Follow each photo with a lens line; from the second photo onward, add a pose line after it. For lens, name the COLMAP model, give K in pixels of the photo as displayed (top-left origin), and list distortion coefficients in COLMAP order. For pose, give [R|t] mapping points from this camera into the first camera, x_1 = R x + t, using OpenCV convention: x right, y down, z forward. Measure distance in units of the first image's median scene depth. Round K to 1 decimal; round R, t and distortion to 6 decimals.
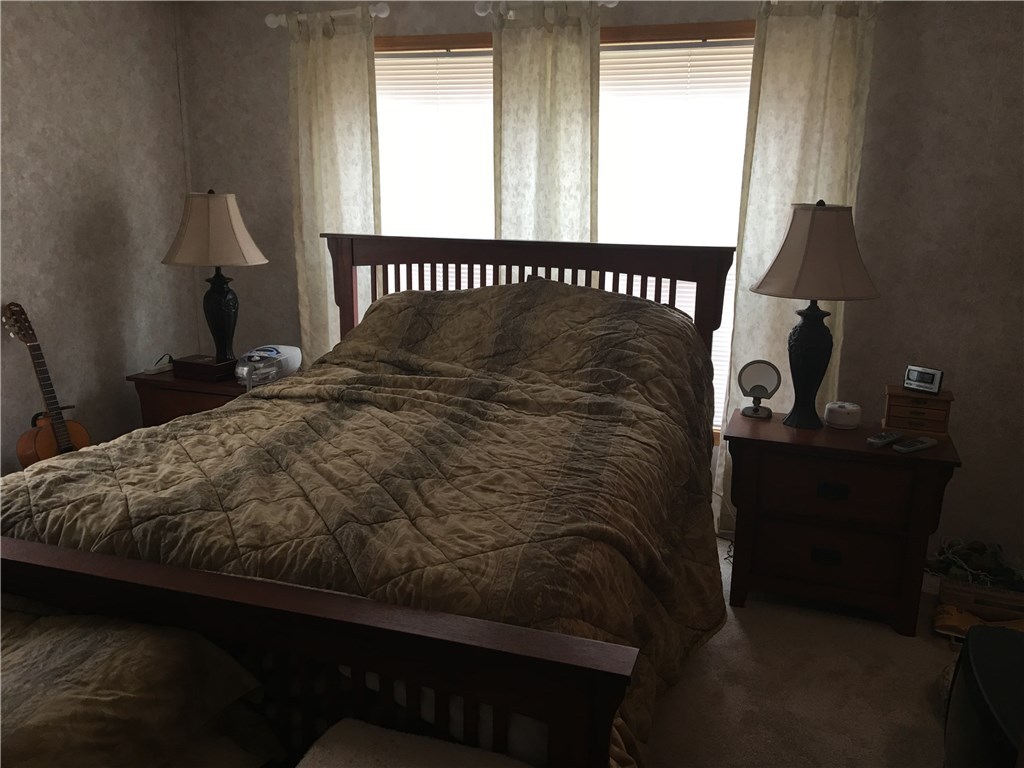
lens RADIAL K [[861.7, 0, 519.1], [0, 861.7, 380.0], [0, 0, 1]] dist [0.074702, -0.125537]
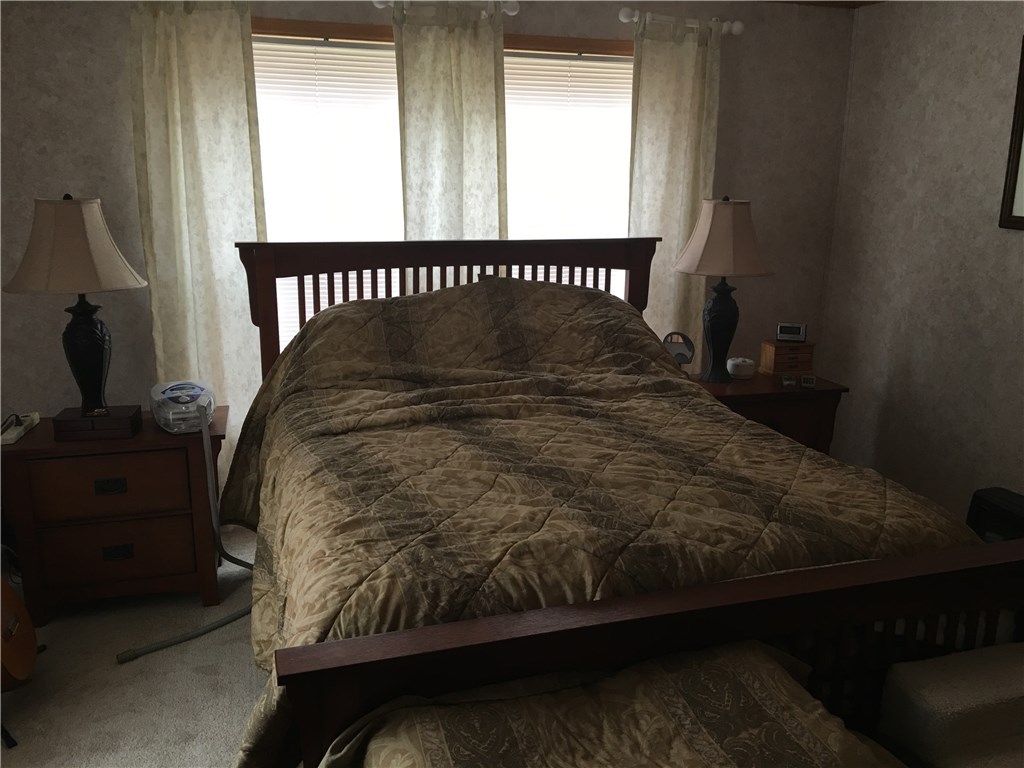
lens RADIAL K [[854.7, 0, 511.7], [0, 854.7, 371.2], [0, 0, 1]] dist [0.067287, -0.114013]
pose [[0.807117, -0.132615, 0.575305, -0.528005], [0.133561, 0.990197, 0.040876, -0.043629], [-0.575087, 0.043846, 0.816917, 0.162502]]
